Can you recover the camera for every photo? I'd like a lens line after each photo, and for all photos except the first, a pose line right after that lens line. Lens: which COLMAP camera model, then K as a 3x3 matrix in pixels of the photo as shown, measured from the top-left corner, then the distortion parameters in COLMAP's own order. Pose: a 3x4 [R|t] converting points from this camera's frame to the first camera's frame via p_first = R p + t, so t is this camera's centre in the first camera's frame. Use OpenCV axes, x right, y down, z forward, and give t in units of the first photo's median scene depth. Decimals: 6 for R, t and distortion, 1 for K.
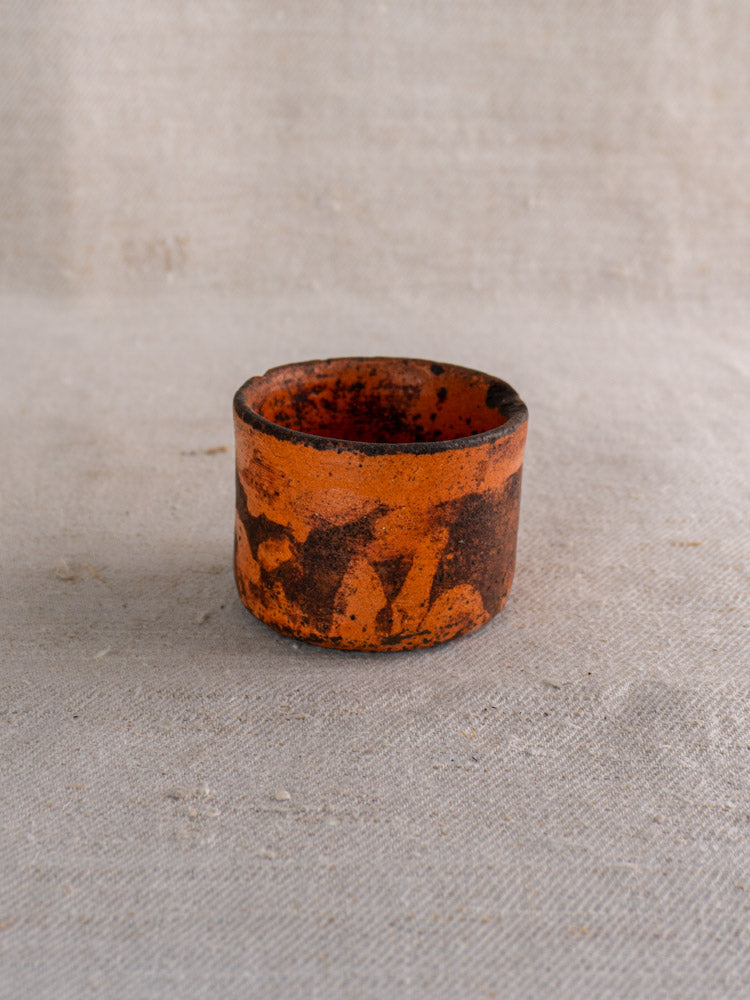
lens RADIAL K [[2160.2, 0, 415.4], [0, 2160.2, 267.4], [0, 0, 1]] dist [-0.029689, 0.416145]
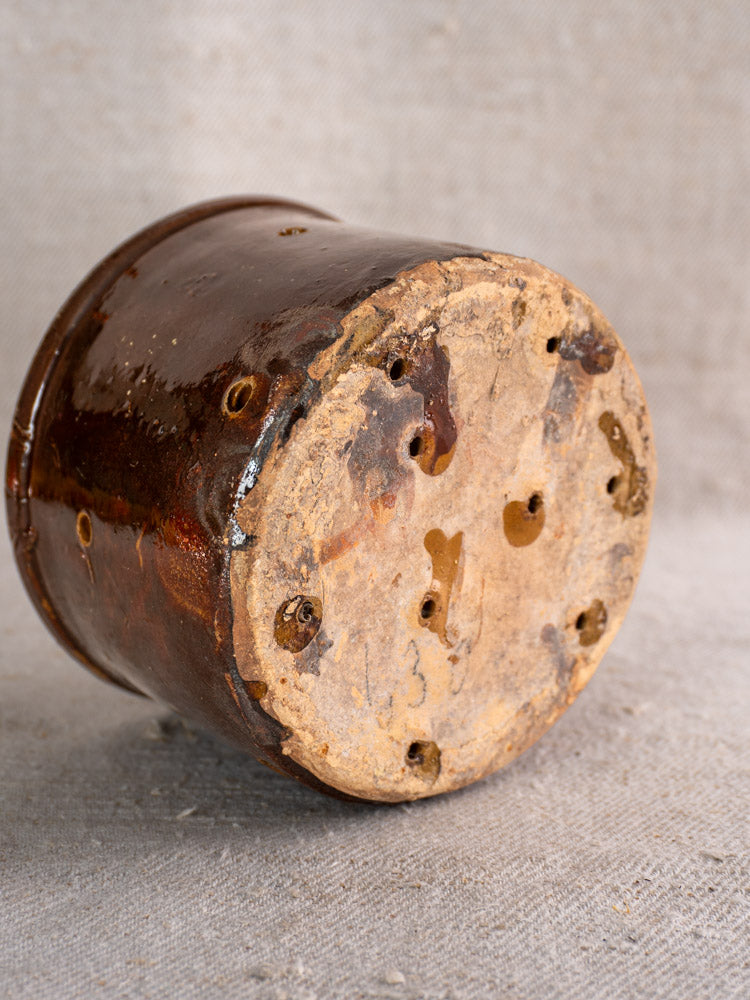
lens RADIAL K [[1652.6, 0, 388.3], [0, 1652.6, 419.0], [0, 0, 1]] dist [0.023354, 0.153796]
pose [[0.998141, 0.001034, -0.060931, -0.025466], [-0.007629, 0.994110, -0.108103, 0.100662], [0.060460, 0.108366, 0.992271, 0.351907]]
